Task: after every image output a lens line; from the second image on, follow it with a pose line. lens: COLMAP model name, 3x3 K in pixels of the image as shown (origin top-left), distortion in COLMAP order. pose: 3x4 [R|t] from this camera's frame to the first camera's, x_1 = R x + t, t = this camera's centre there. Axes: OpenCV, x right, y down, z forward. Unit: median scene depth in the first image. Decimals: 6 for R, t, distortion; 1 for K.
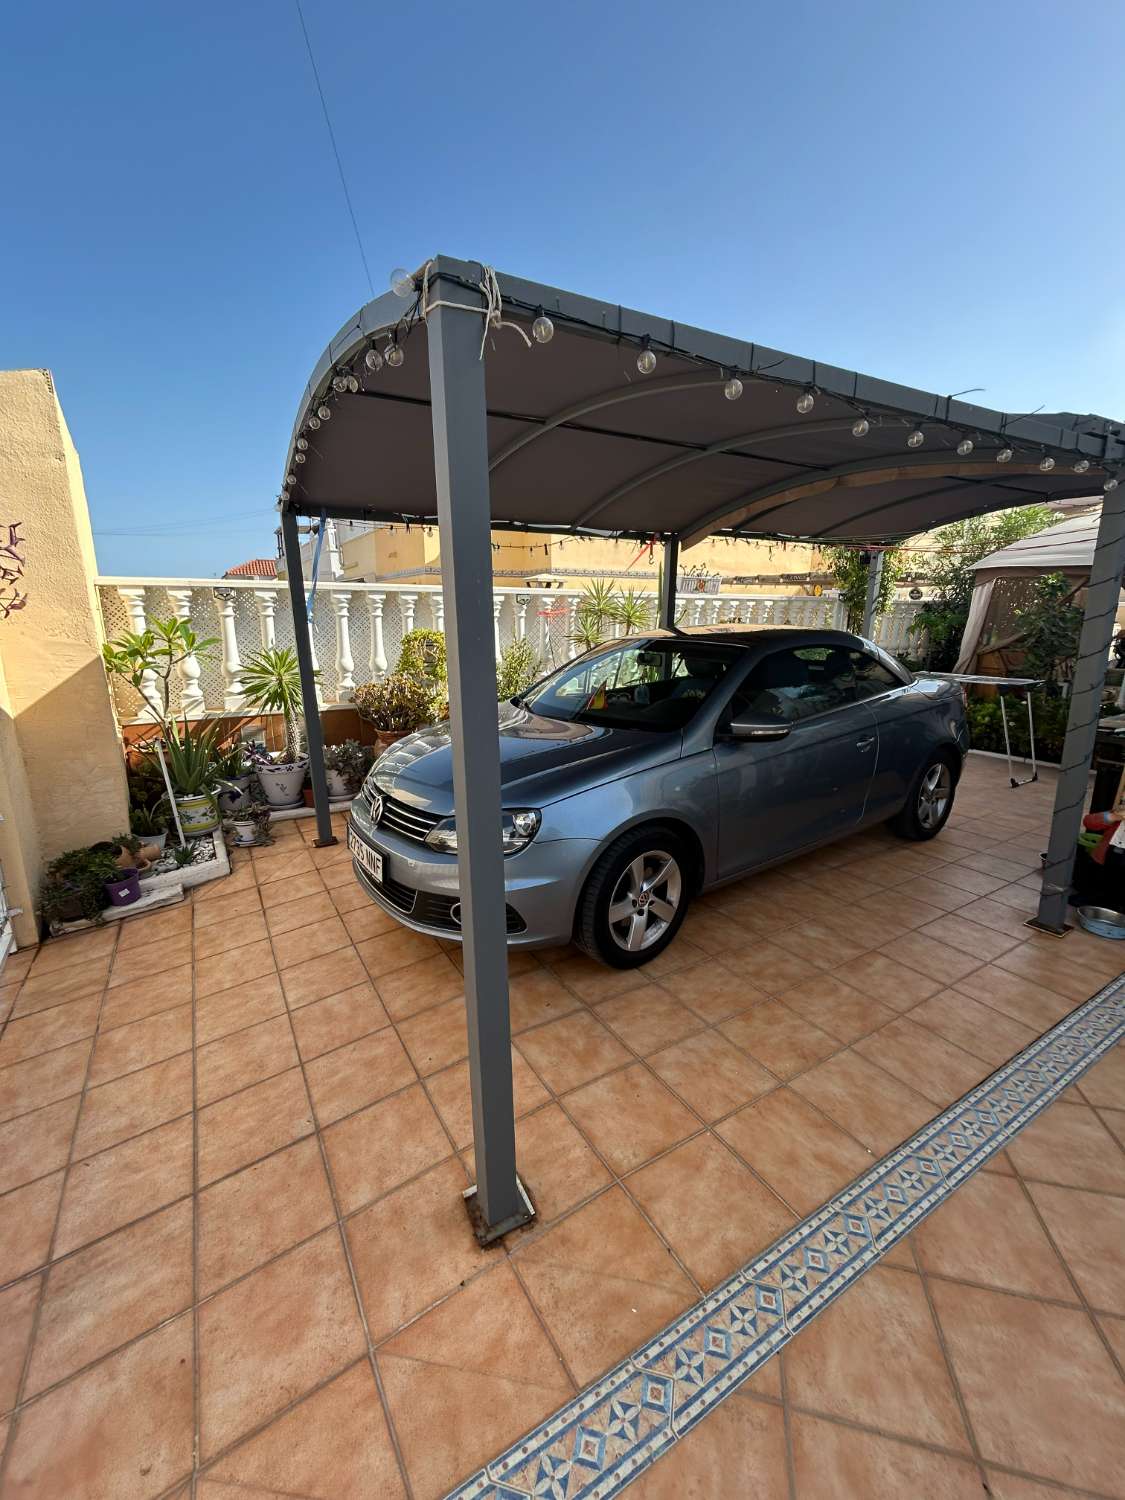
lens RADIAL K [[604.8, 0, 570.2], [0, 604.8, 745.1], [0, 0, 1]] dist [0.000706, 0.000101]
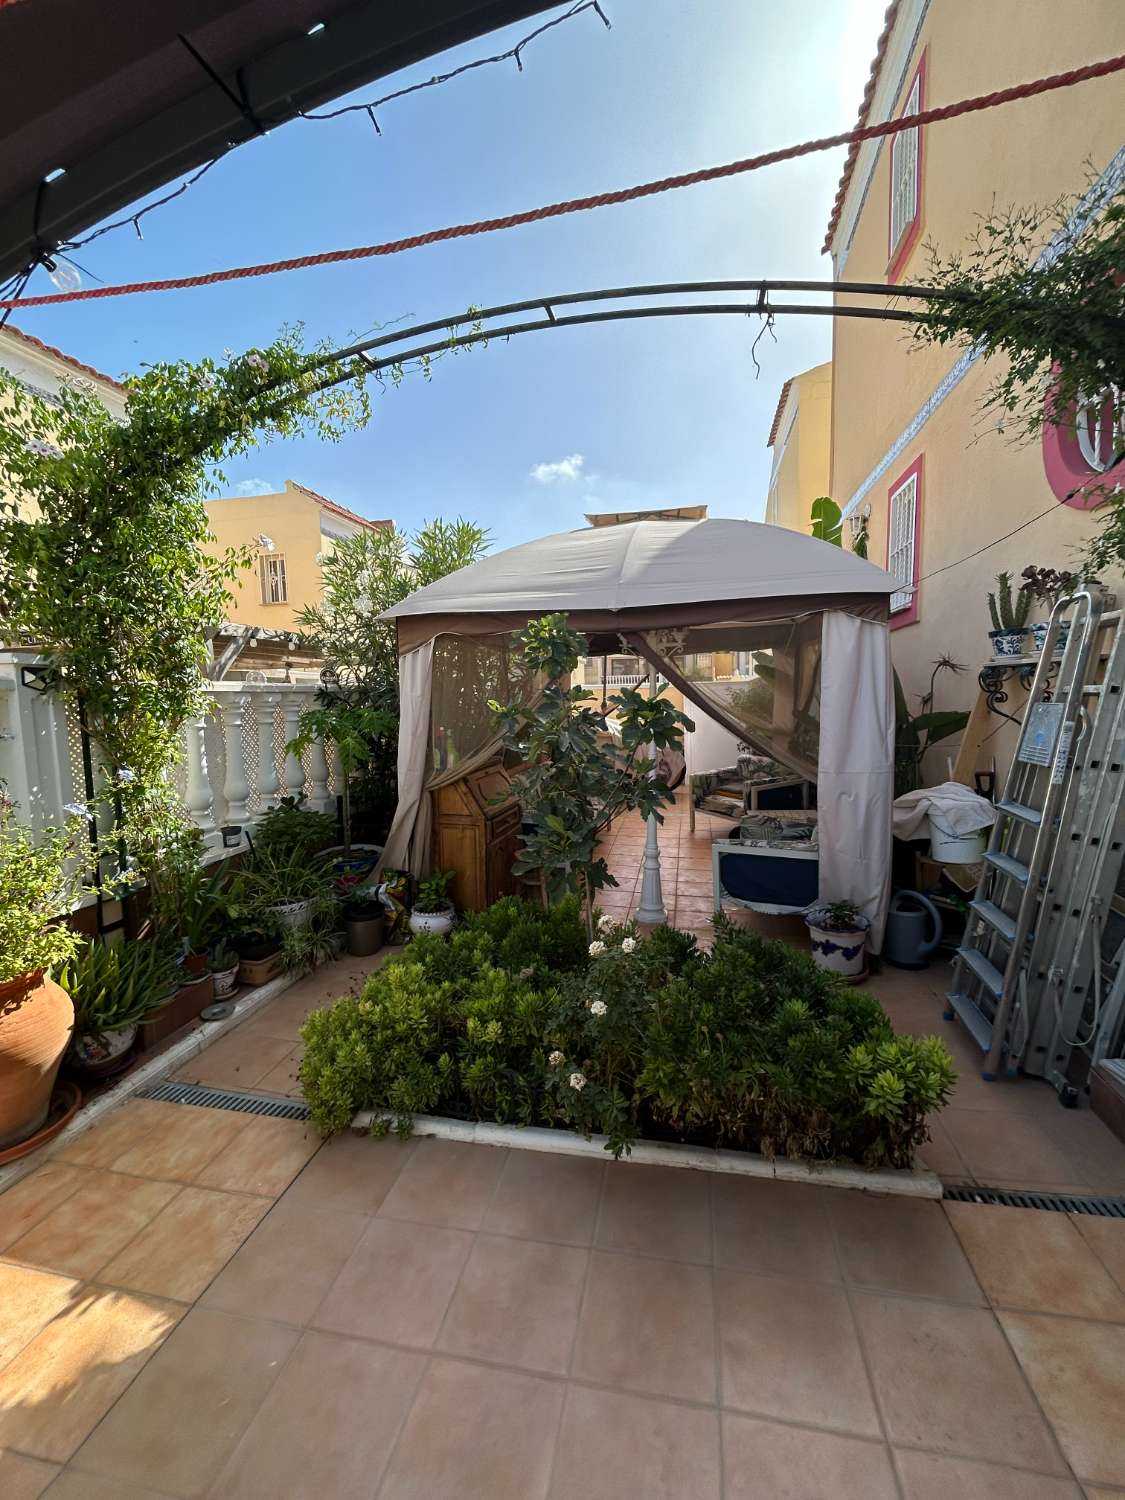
lens RADIAL K [[604.8, 0, 559.5], [0, 604.8, 744.4], [0, 0, 1]] dist [0.000706, 0.000101]
pose [[0.687453, -0.089631, 0.720676, 0.397629], [0.190684, 0.979814, -0.060033, -0.136915], [-0.700748, 0.178691, 0.690668, 0.584175]]
